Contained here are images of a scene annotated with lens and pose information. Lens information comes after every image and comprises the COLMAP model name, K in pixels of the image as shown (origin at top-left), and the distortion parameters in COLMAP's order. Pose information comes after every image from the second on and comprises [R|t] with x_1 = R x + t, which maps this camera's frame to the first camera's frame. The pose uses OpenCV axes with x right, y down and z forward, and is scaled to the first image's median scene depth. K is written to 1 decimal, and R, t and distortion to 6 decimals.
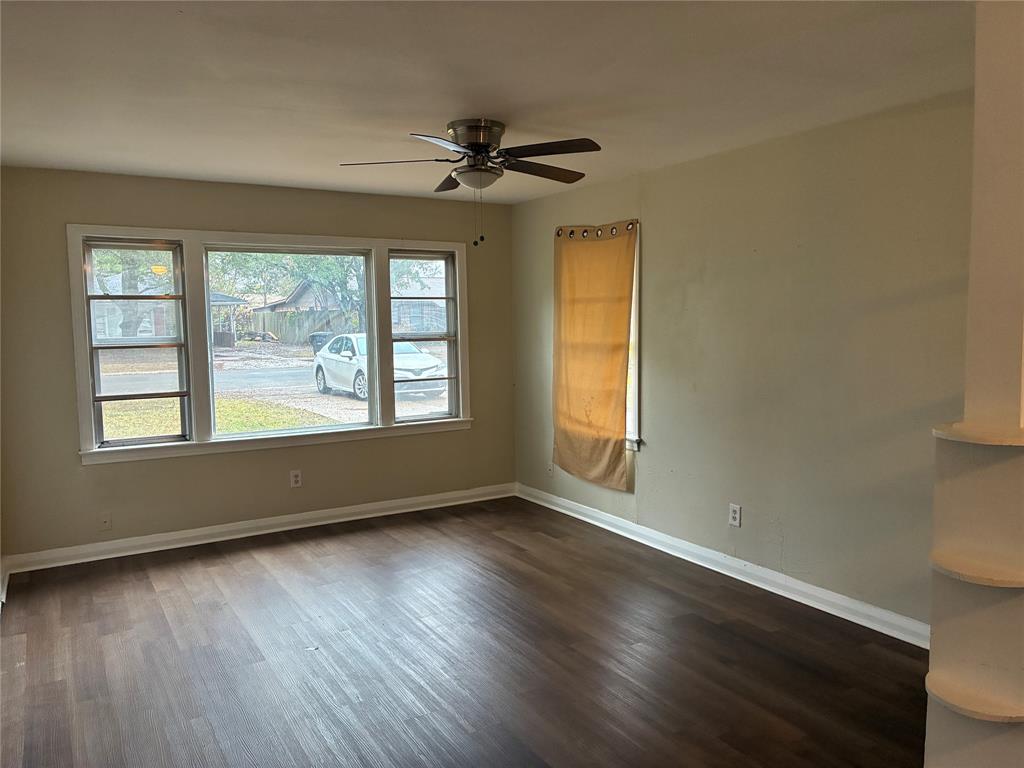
lens RADIAL K [[778.4, 0, 516.5], [0, 778.4, 387.4], [0, 0, 1]] dist [0.039904, -0.051186]
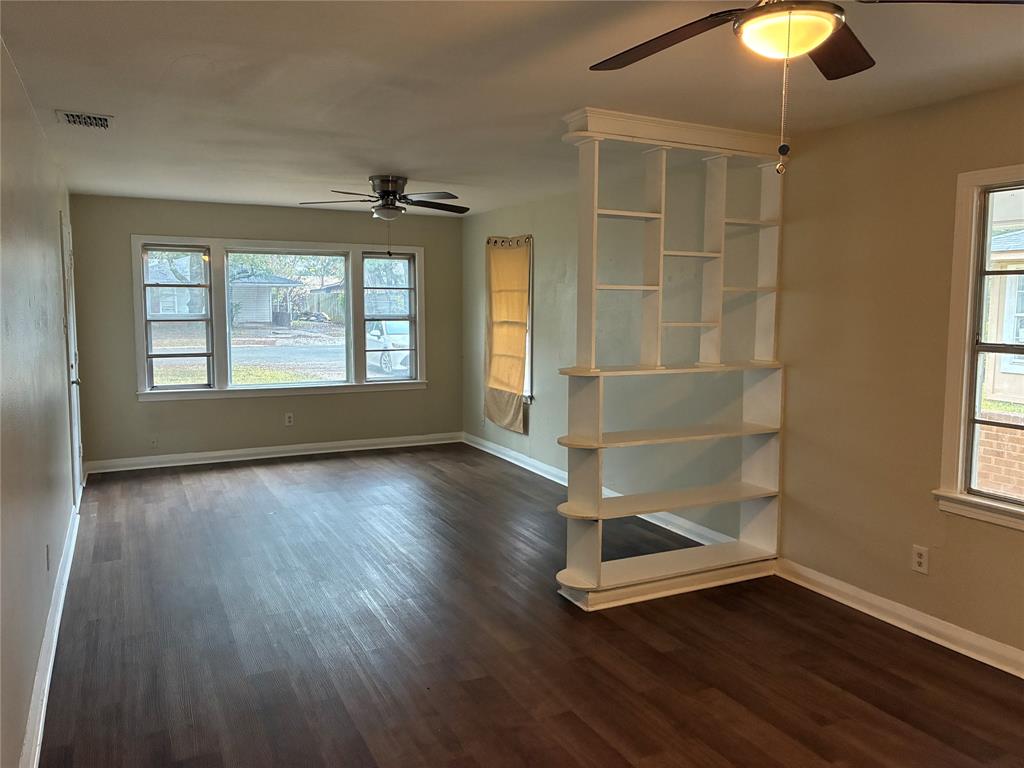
lens RADIAL K [[778.4, 0, 512.5], [0, 778.4, 378.3], [0, 0, 1]] dist [0.039904, -0.051186]
pose [[0.996662, 0.025262, -0.077634, 0.226522], [-0.024625, 0.999655, 0.009149, 0.024396], [0.077839, -0.007207, 0.996940, -0.356886]]
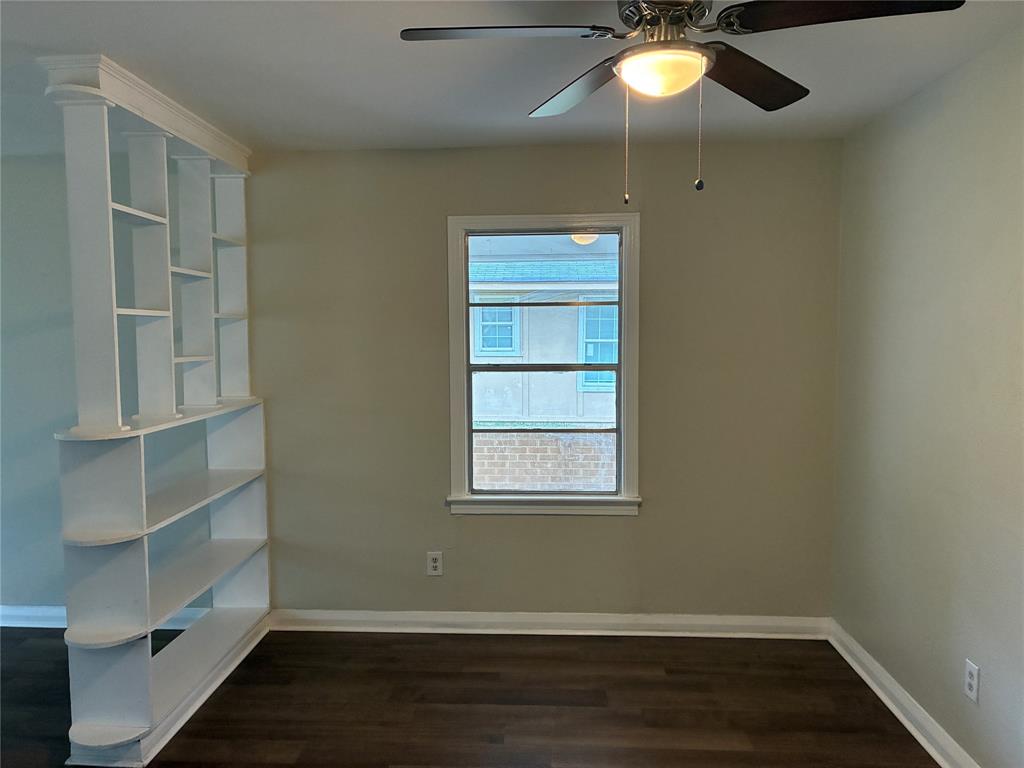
lens RADIAL K [[778.4, 0, 509.4], [0, 778.4, 382.9], [0, 0, 1]] dist [0.039904, -0.051186]
pose [[0.549349, -0.050107, 0.834090, -3.112373], [0.070256, 0.997436, 0.013647, -0.249101], [-0.832634, 0.051103, 0.551460, 2.485467]]
